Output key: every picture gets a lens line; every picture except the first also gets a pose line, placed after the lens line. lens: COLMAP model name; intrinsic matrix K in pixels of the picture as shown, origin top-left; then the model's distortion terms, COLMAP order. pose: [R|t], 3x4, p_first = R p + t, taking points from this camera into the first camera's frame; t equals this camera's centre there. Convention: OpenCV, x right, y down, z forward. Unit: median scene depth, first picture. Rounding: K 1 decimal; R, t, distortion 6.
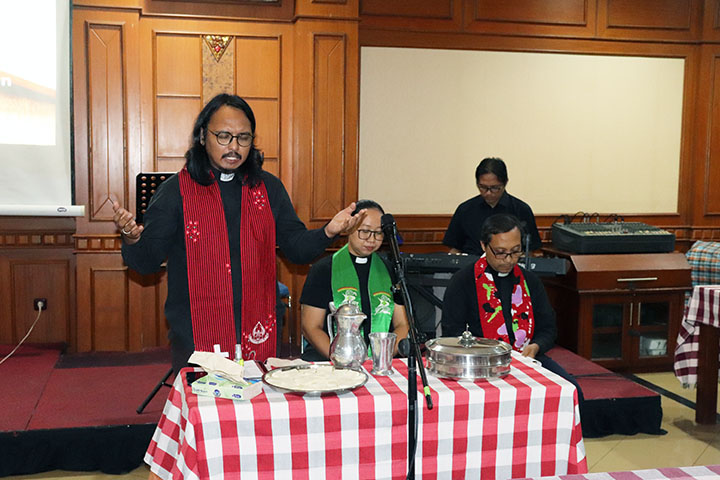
lens RADIAL K [[910.8, 0, 366.9], [0, 910.8, 247.7], [0, 0, 1]] dist [-0.007607, 0.027803]
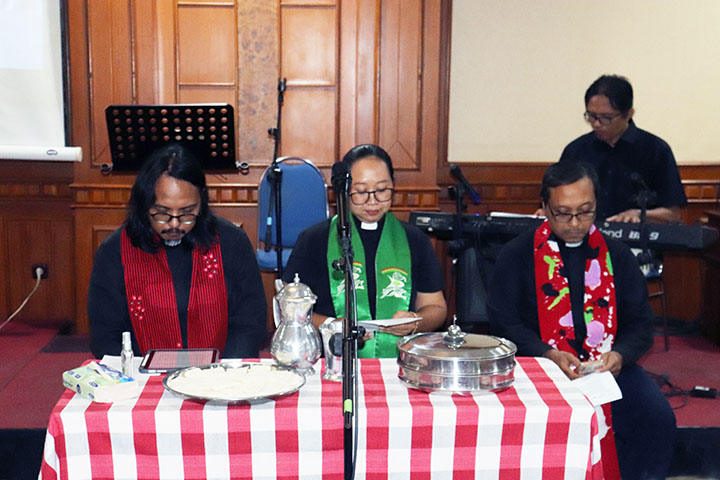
lens RADIAL K [[1186.7, 0, 337.8], [0, 1186.7, 258.9], [0, 0, 1]] dist [0.069495, 0.036529]
pose [[0.980352, 0.023495, -0.195850, 0.110377], [-0.014440, 0.998765, 0.047535, -0.002303], [0.196725, -0.043773, 0.979481, 0.033363]]
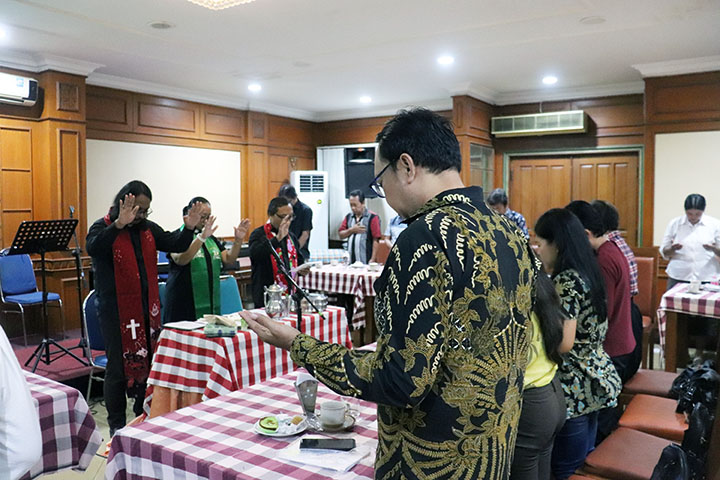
lens RADIAL K [[610.7, 0, 360.0], [0, 610.7, 240.0], [0, 0, 1]] dist [-0.117952, 0.012695]
pose [[0.735312, -0.051158, 0.675795, -0.391527], [0.077299, 0.996971, -0.008636, -0.000071], [-0.673306, 0.058589, 0.737039, -0.076520]]
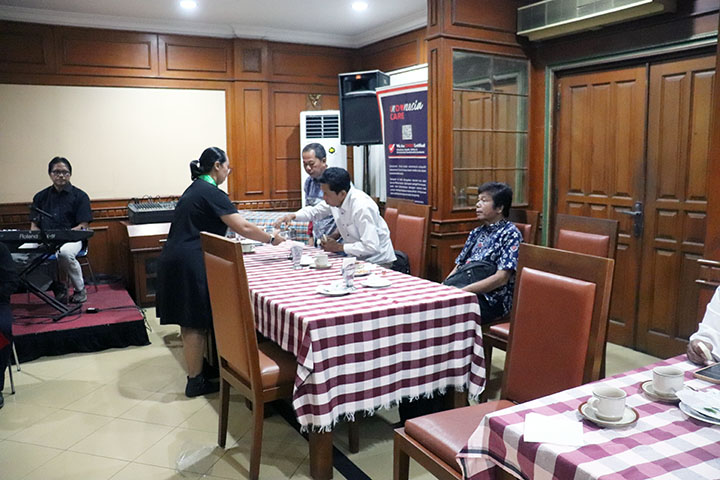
lens RADIAL K [[594.9, 0, 360.0], [0, 594.9, 240.0], [0, 0, 1]] dist [-0.184968, 0.168458]
pose [[0.961182, -0.056096, 0.270152, 0.361698], [0.046554, 0.998049, 0.041603, 0.010730], [-0.271959, -0.027412, 0.961918, 0.008432]]
